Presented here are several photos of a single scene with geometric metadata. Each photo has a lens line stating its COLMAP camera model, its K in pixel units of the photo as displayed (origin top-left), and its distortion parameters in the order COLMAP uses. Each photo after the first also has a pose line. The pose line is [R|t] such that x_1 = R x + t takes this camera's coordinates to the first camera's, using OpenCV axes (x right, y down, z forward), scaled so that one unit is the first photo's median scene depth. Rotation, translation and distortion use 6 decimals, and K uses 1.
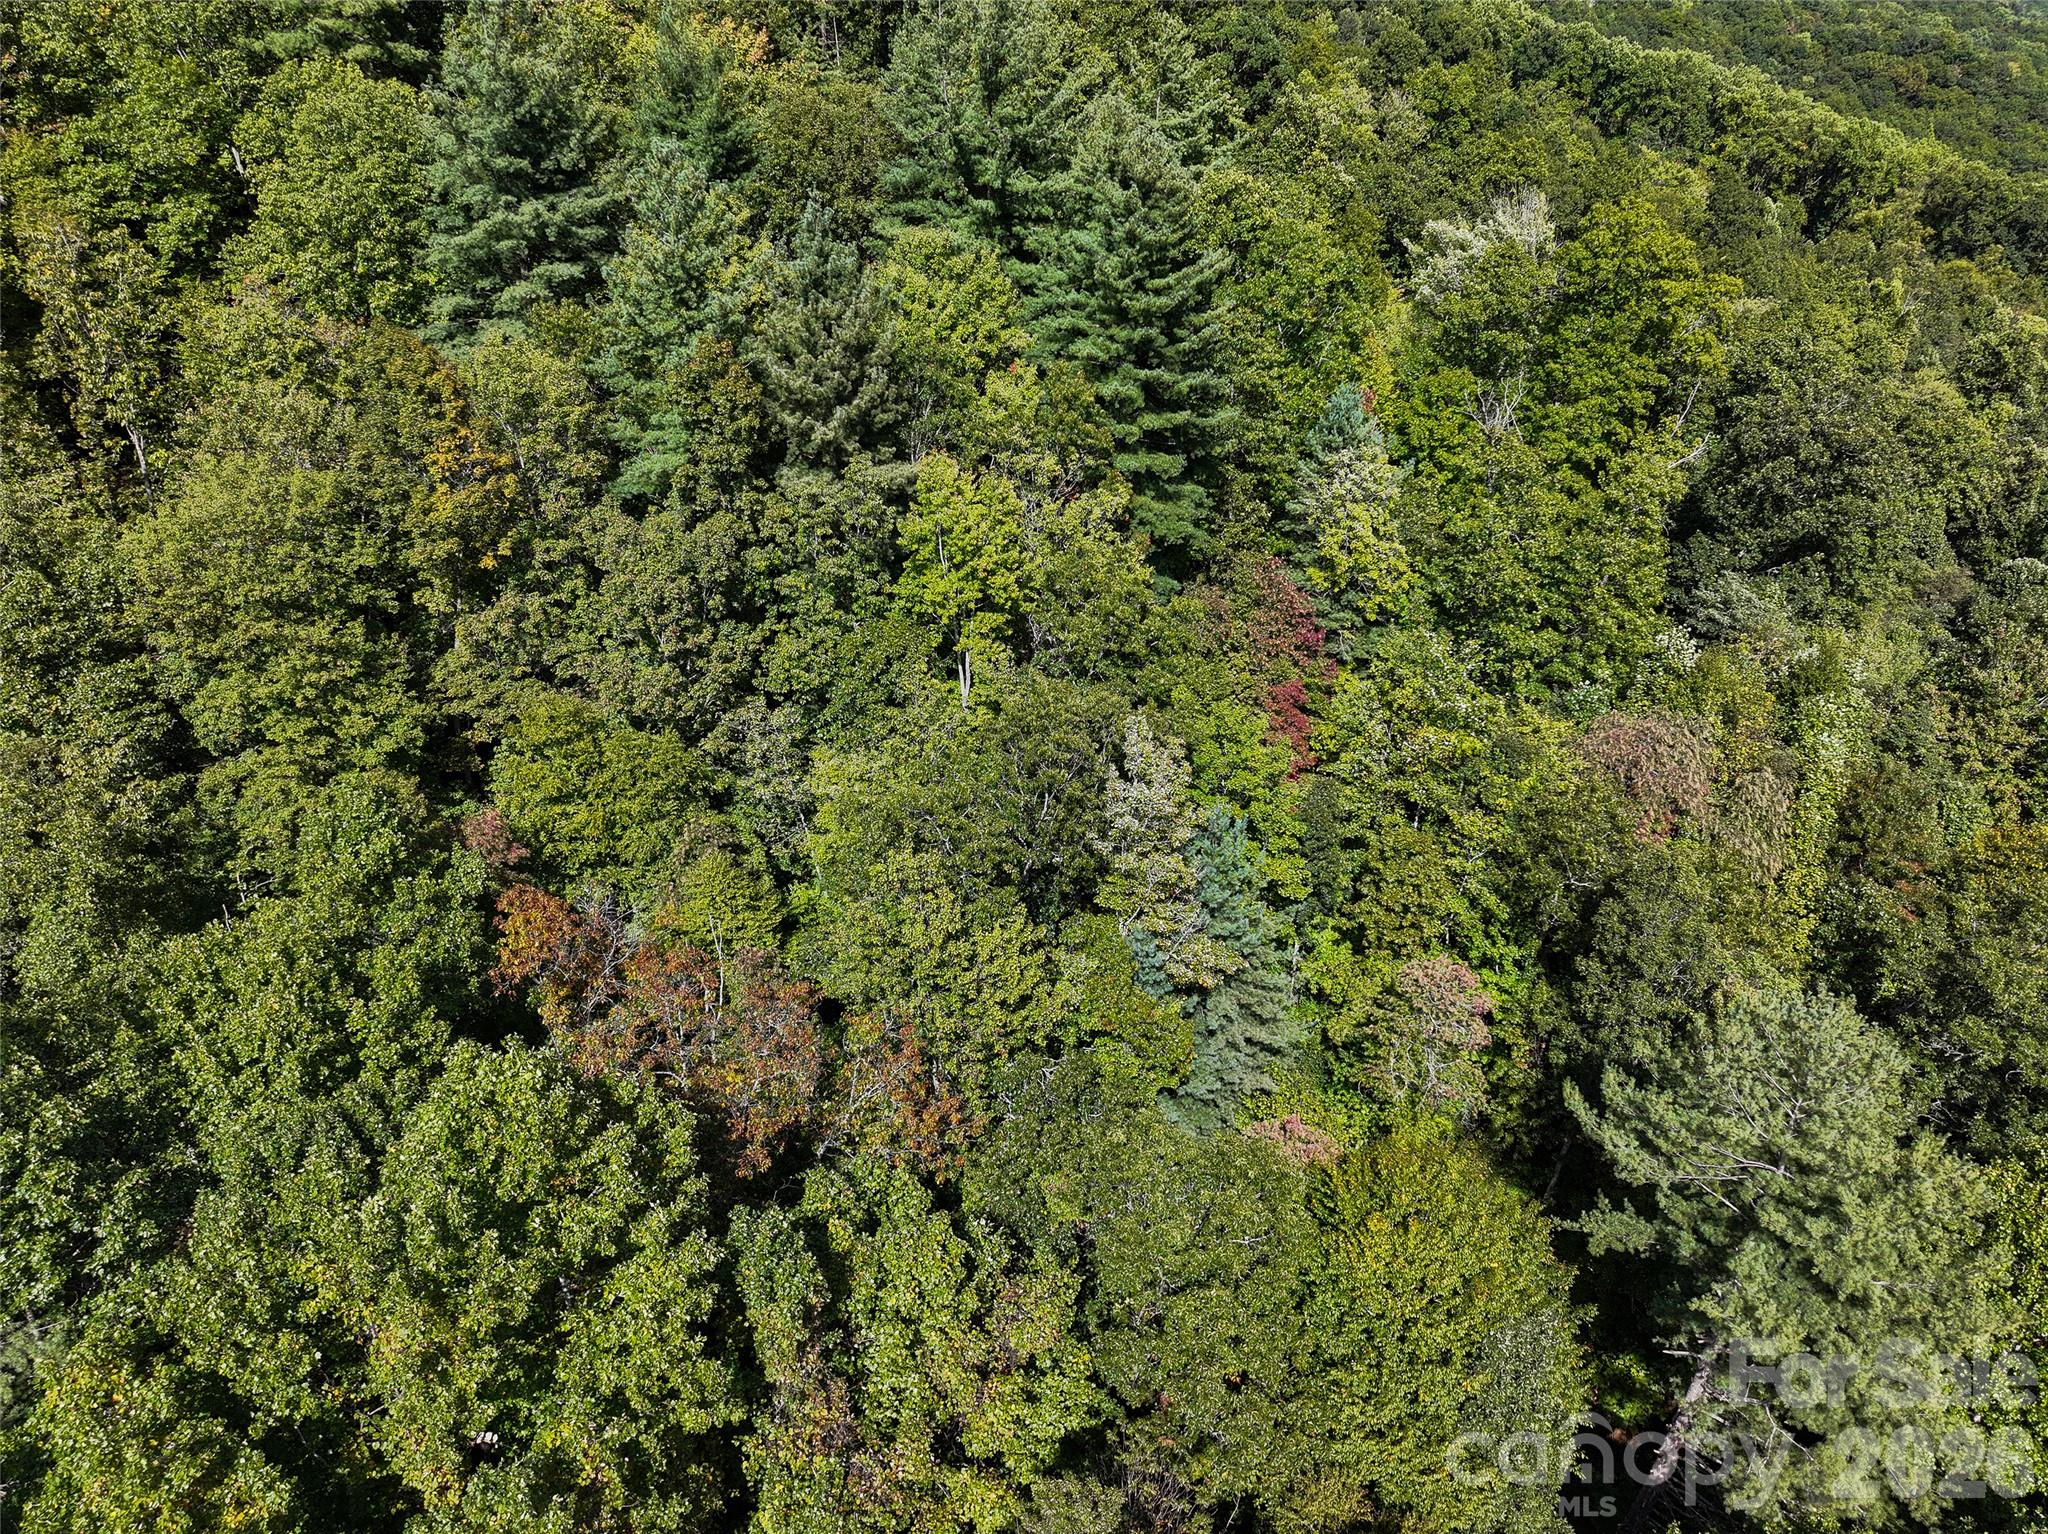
lens RADIAL K [[1452.9, 0, 1017.5], [0, 1452.9, 767.6], [0, 0, 1]] dist [-0.004159, 0.021090]
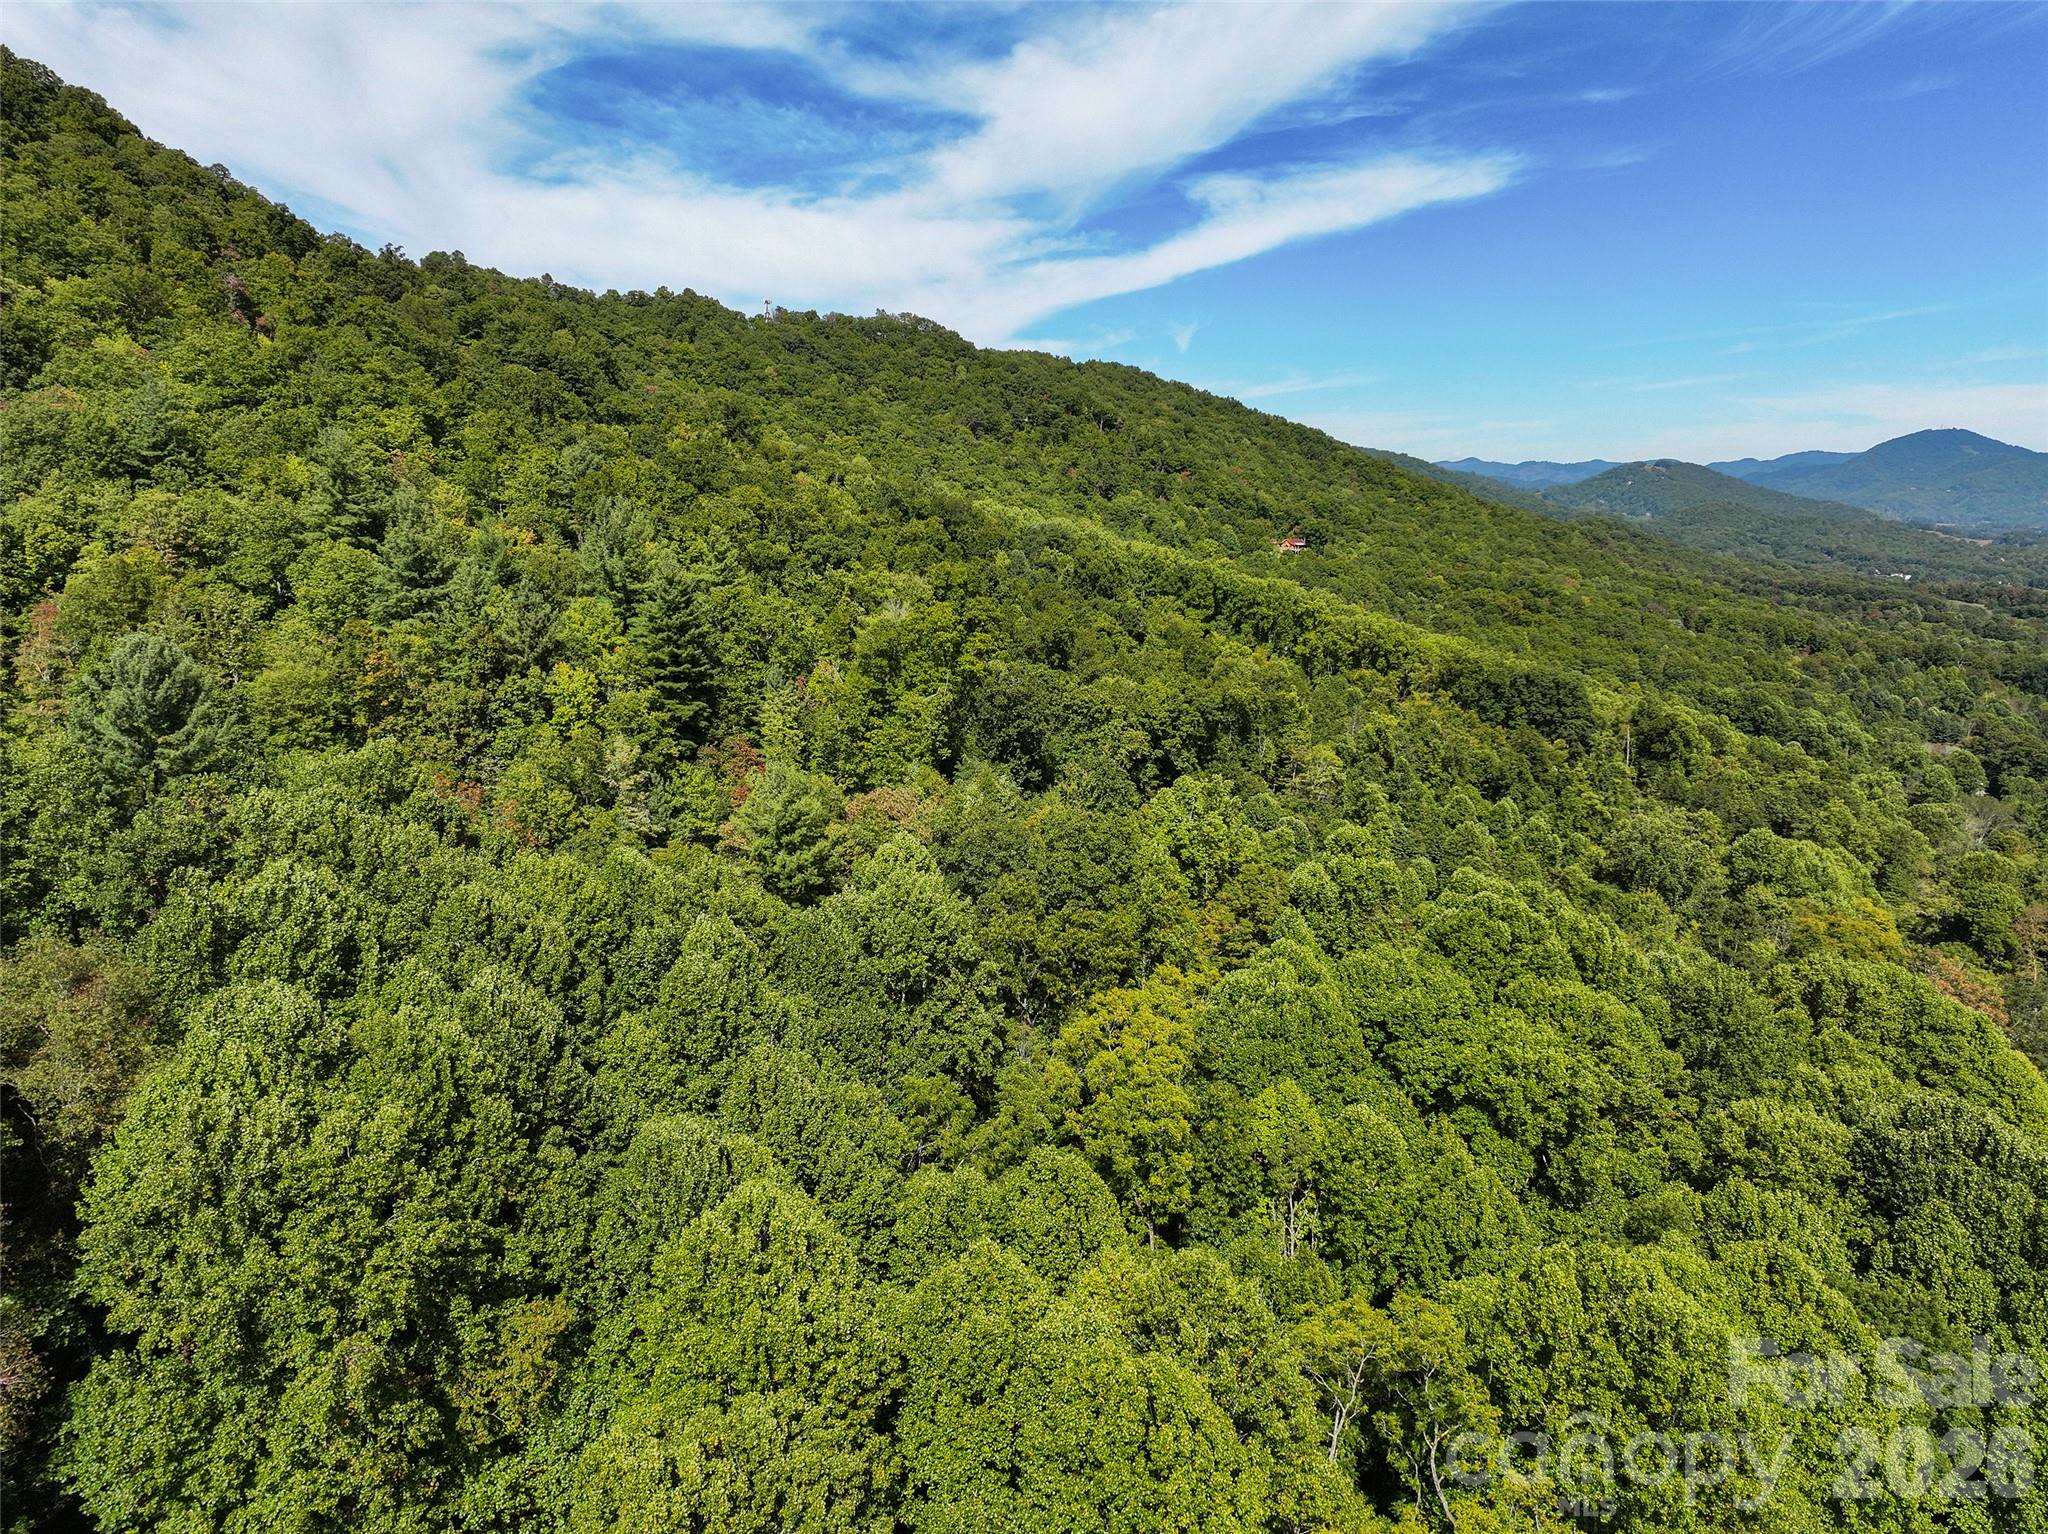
lens RADIAL K [[1452.9, 0, 1014.8], [0, 1452.9, 773.4], [0, 0, 1]] dist [-0.004159, 0.021090]
pose [[0.996887, -0.013445, 0.077689, 0.414371], [0.038764, 0.941614, -0.334455, 0.664847], [-0.068656, 0.336425, 0.939204, -1.099894]]
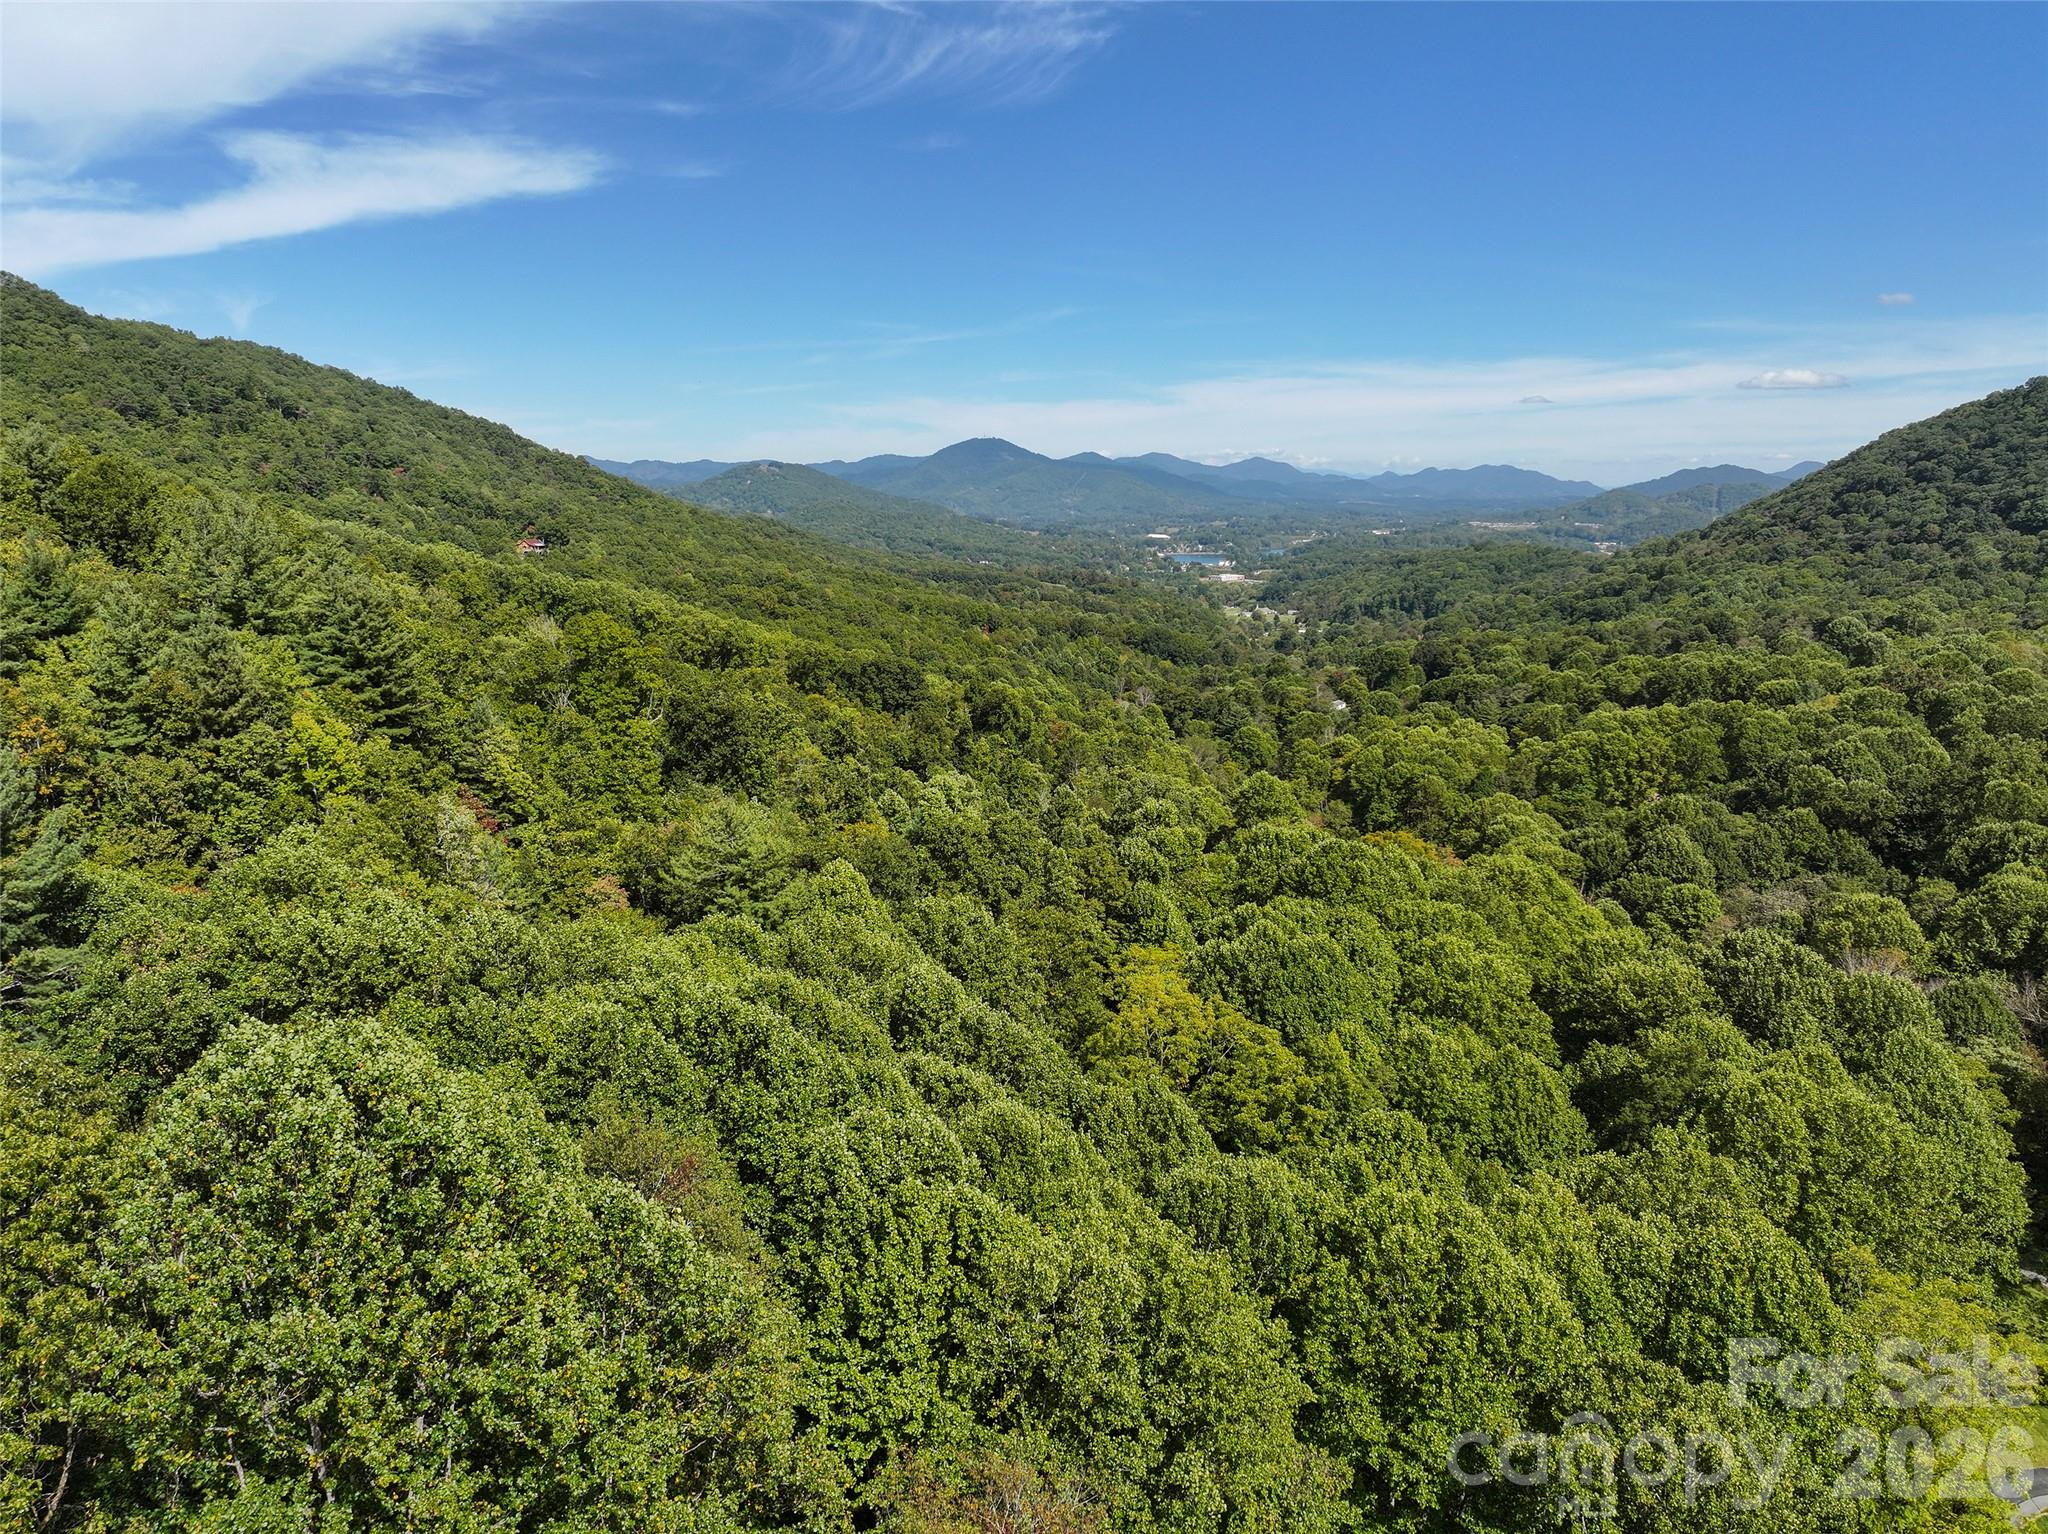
lens RADIAL K [[1452.9, 0, 1029.6], [0, 1452.9, 787.9], [0, 0, 1]] dist [-0.004159, 0.021090]
pose [[0.781905, -0.122697, 0.611203, -0.386723], [0.315360, 0.923586, -0.218029, 0.486663], [-0.537747, 0.363227, 0.760851, -0.801192]]
